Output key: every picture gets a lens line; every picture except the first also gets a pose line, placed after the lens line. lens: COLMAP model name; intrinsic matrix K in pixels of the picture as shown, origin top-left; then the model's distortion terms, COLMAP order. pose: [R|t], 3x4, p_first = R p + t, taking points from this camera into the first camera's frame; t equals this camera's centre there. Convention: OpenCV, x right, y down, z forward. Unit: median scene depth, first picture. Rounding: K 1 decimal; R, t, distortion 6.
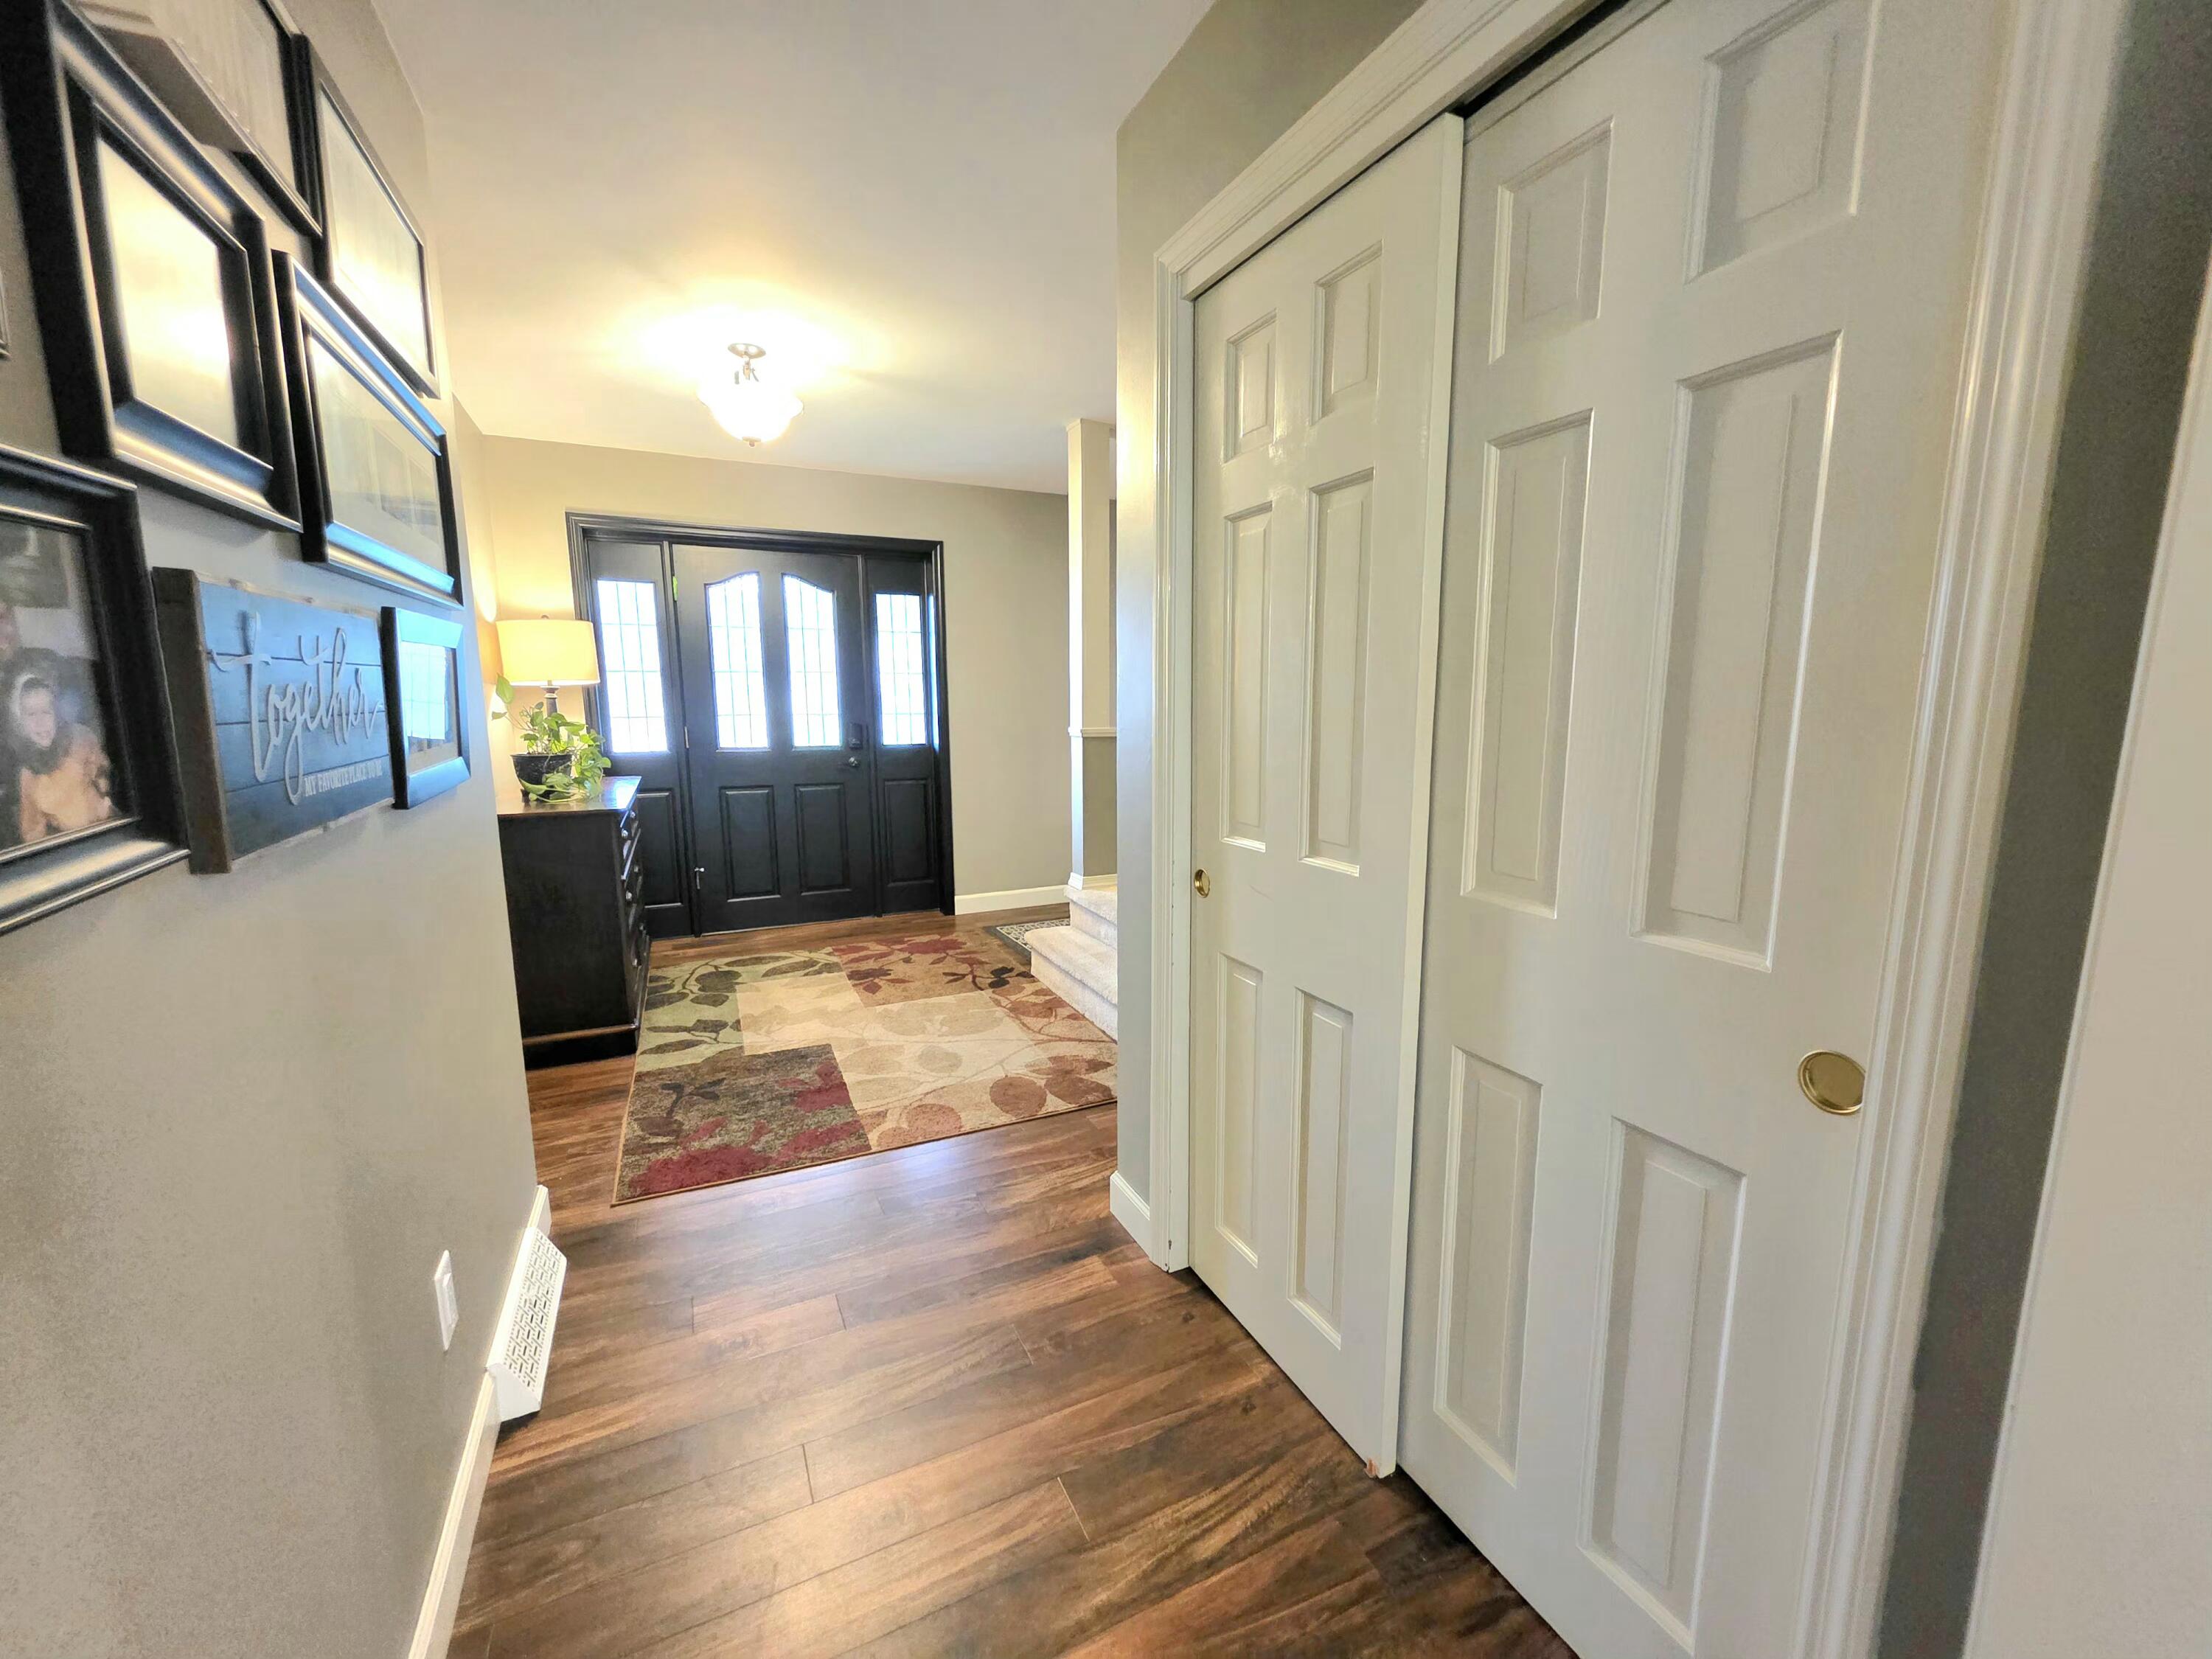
lens RADIAL K [[889.4, 0, 1112.0], [0, 889.4, 830.4], [0, 0, 1]] dist [0.003682, 0.000989]
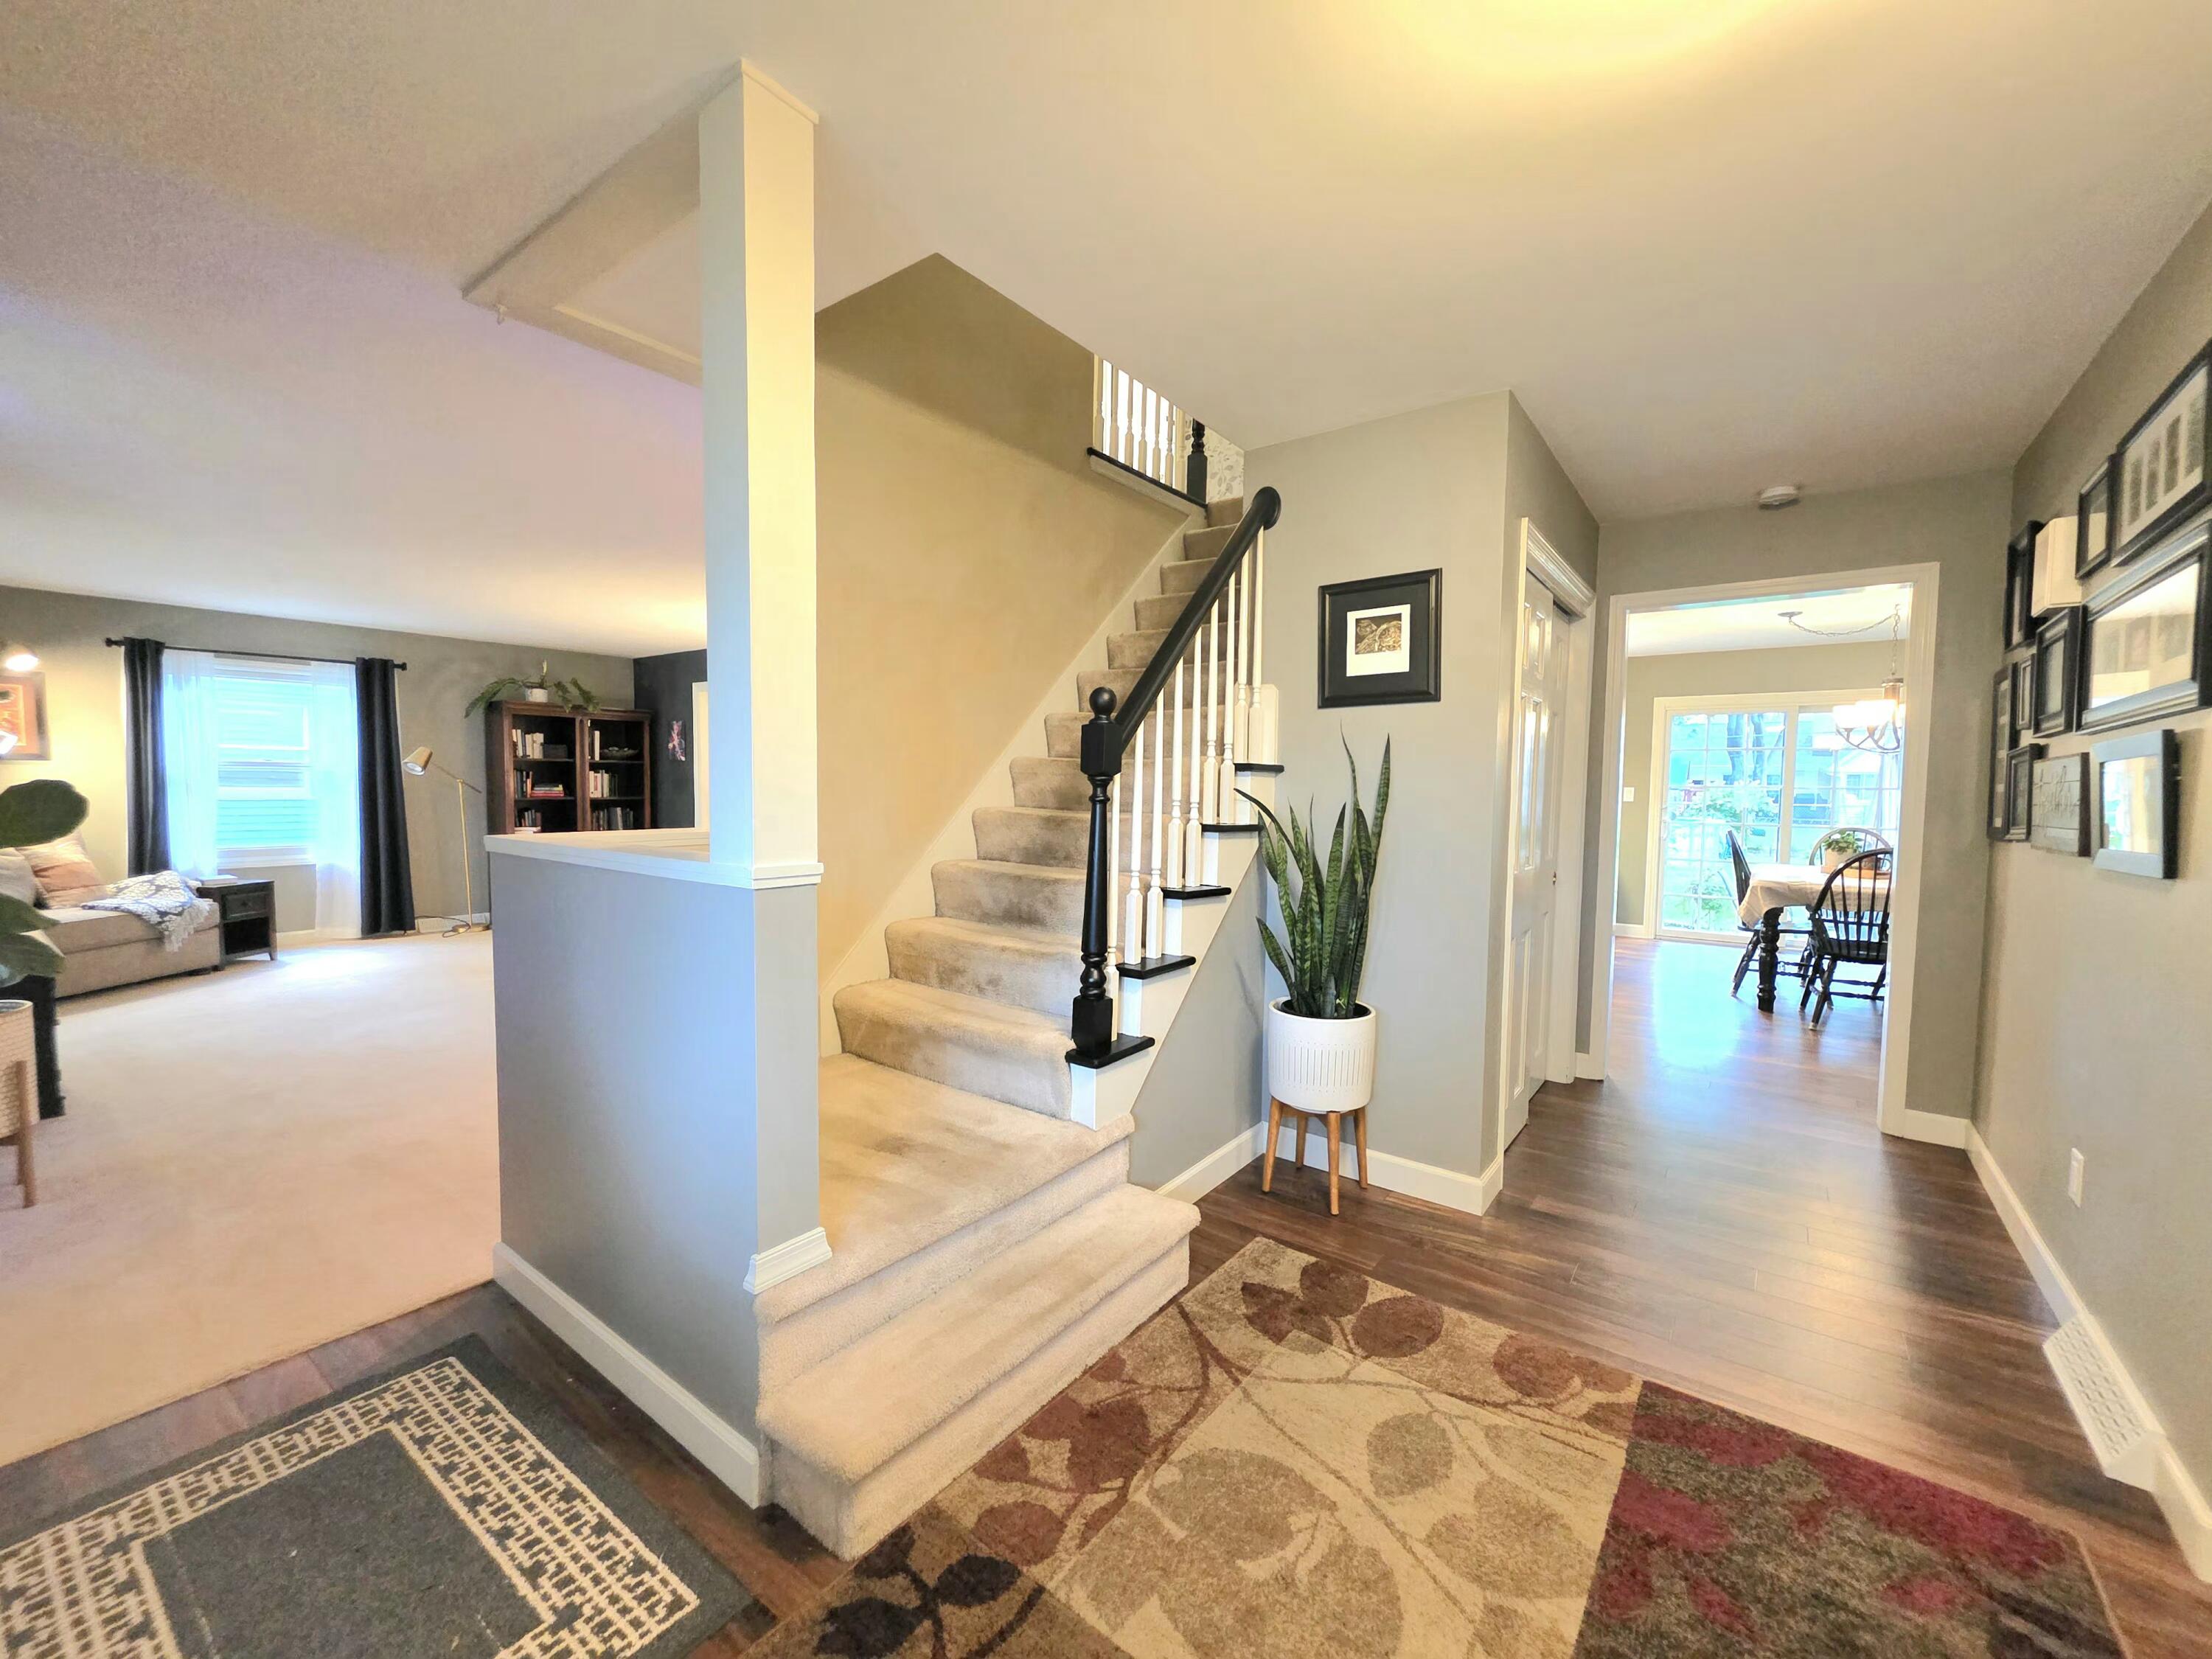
lens RADIAL K [[889.4, 0, 1113.7], [0, 889.4, 828.8], [0, 0, 1]] dist [0.003682, 0.000989]
pose [[-0.464191, -0.043509, 0.884666, -0.505951], [0.119755, 0.986539, 0.111355, -0.175766], [-0.877602, 0.157633, -0.452732, 1.181282]]
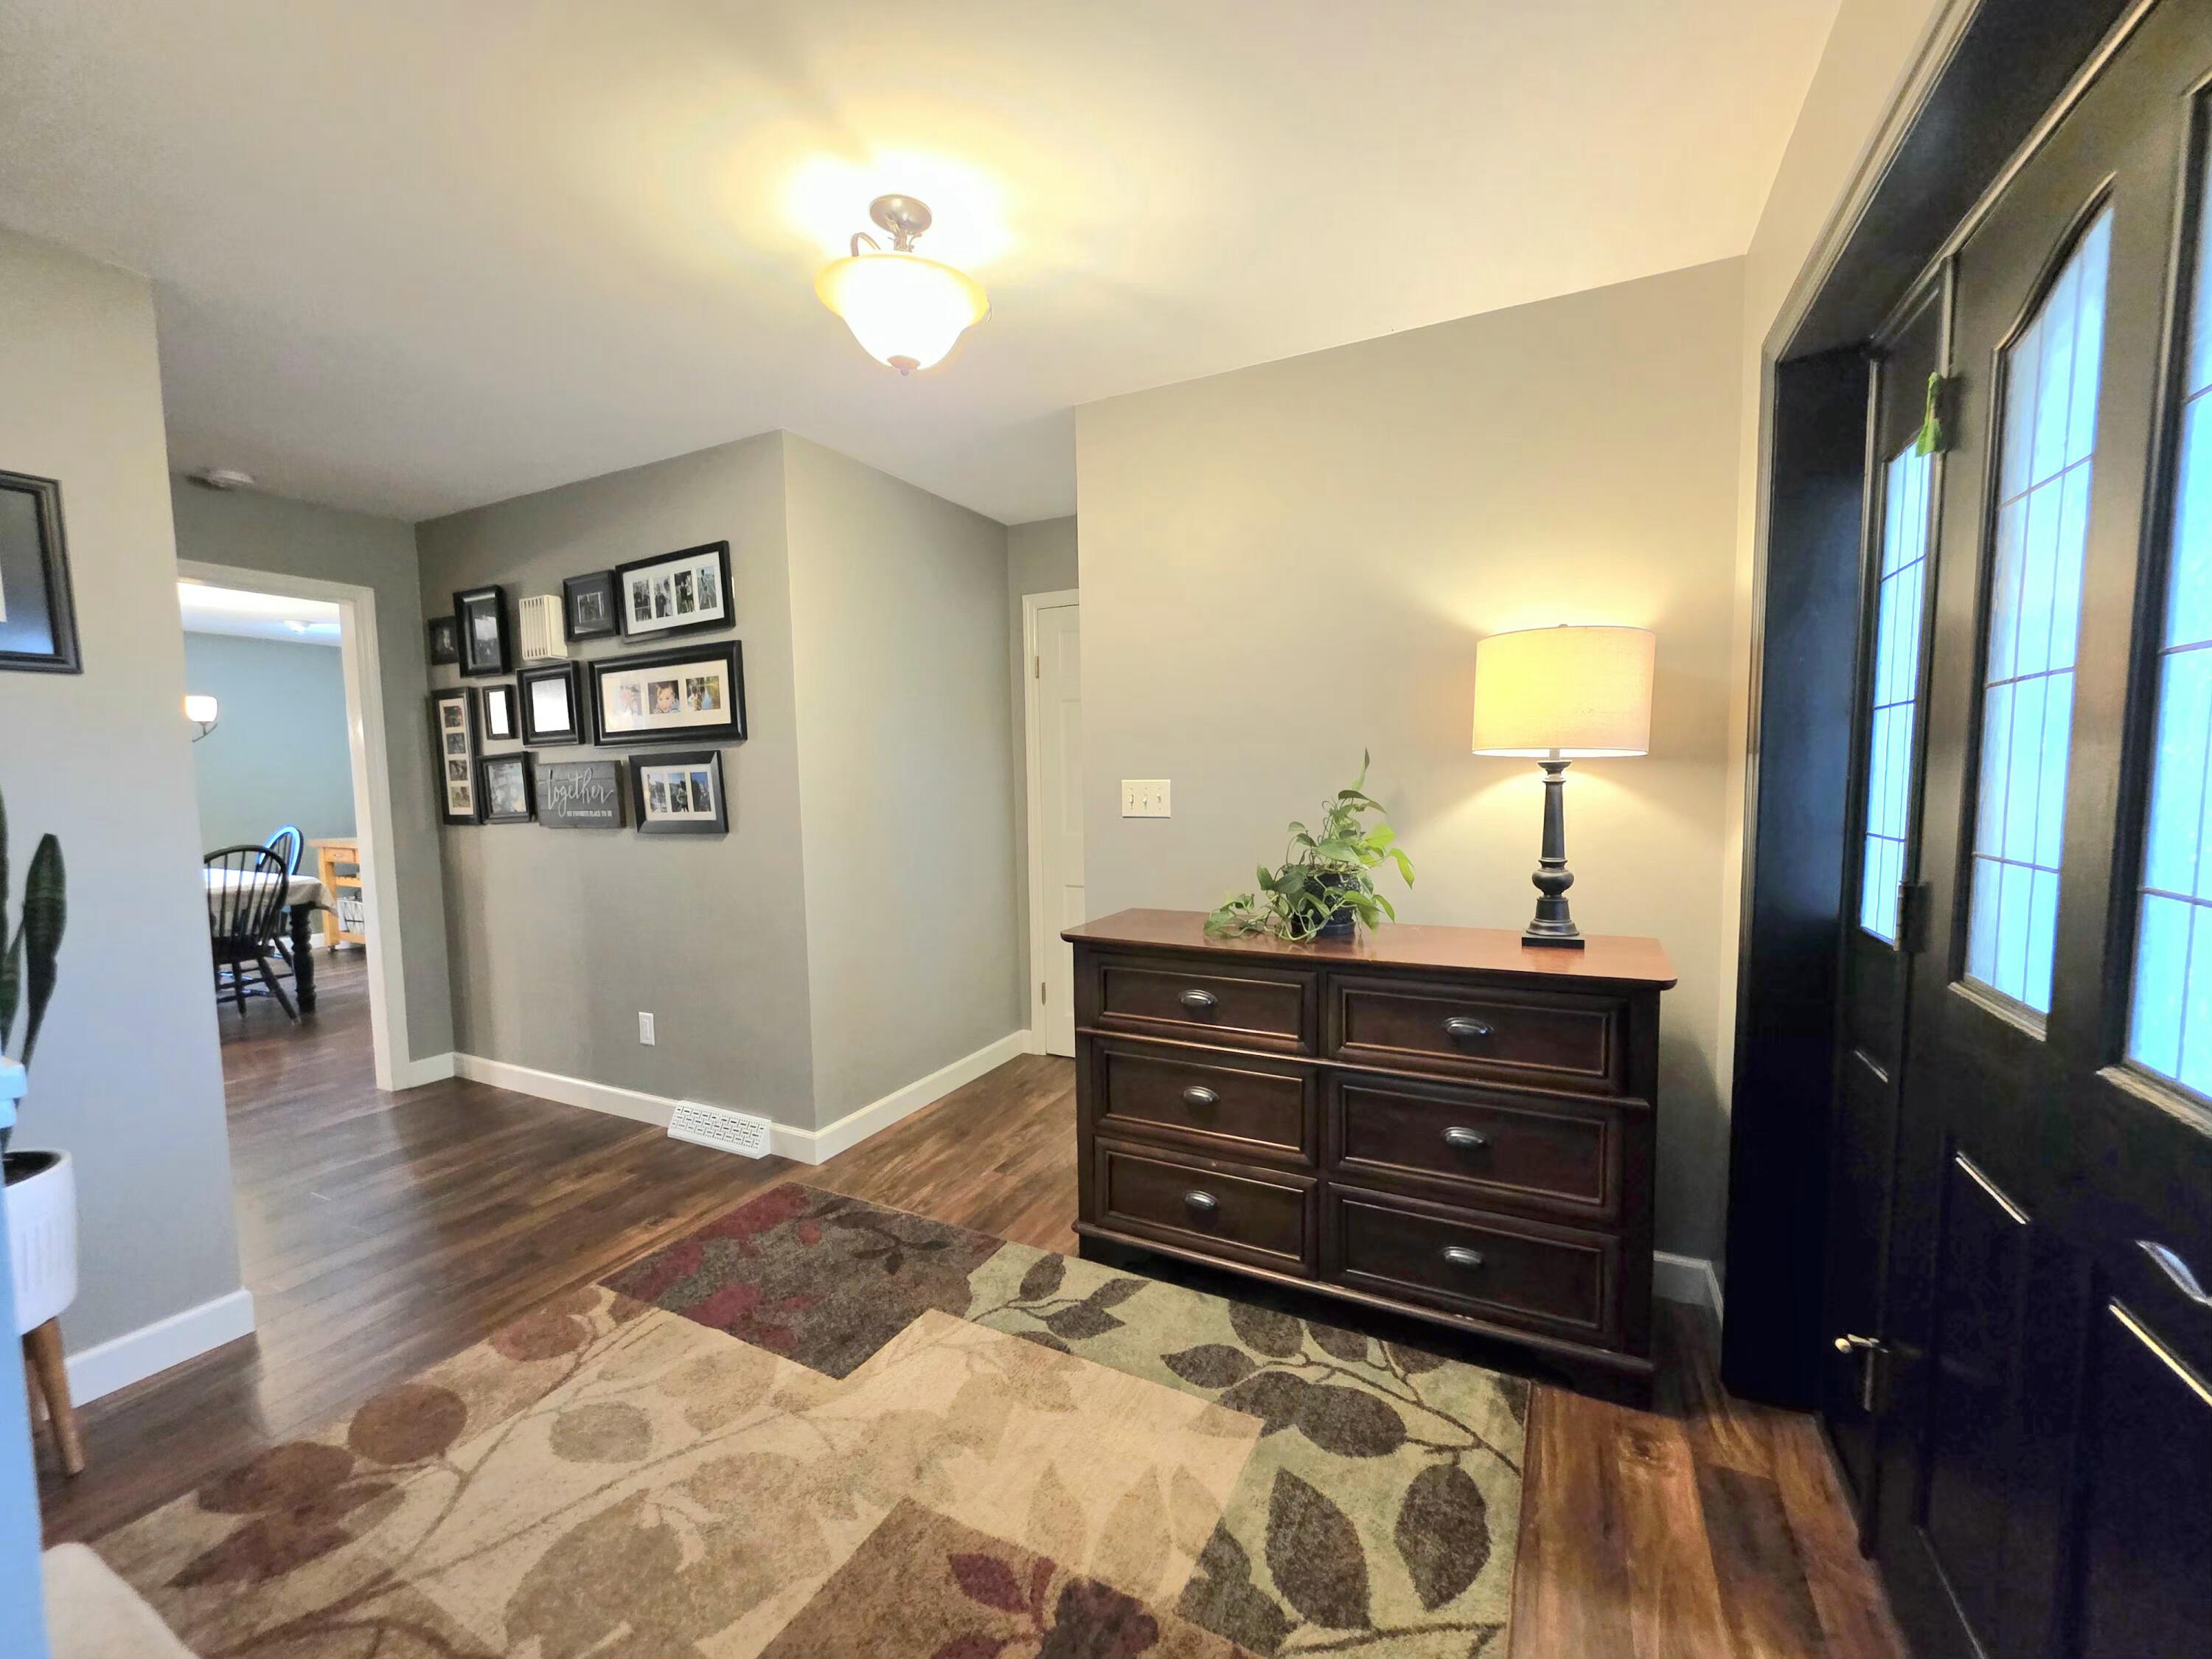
lens RADIAL K [[889.4, 0, 1109.2], [0, 889.4, 850.0], [0, 0, 1]] dist [0.003682, 0.000989]
pose [[-0.794694, 0.066214, -0.603388, -0.116336], [-0.071554, 0.976884, 0.201441, -0.213209], [0.602779, 0.203259, -0.771585, 1.368892]]
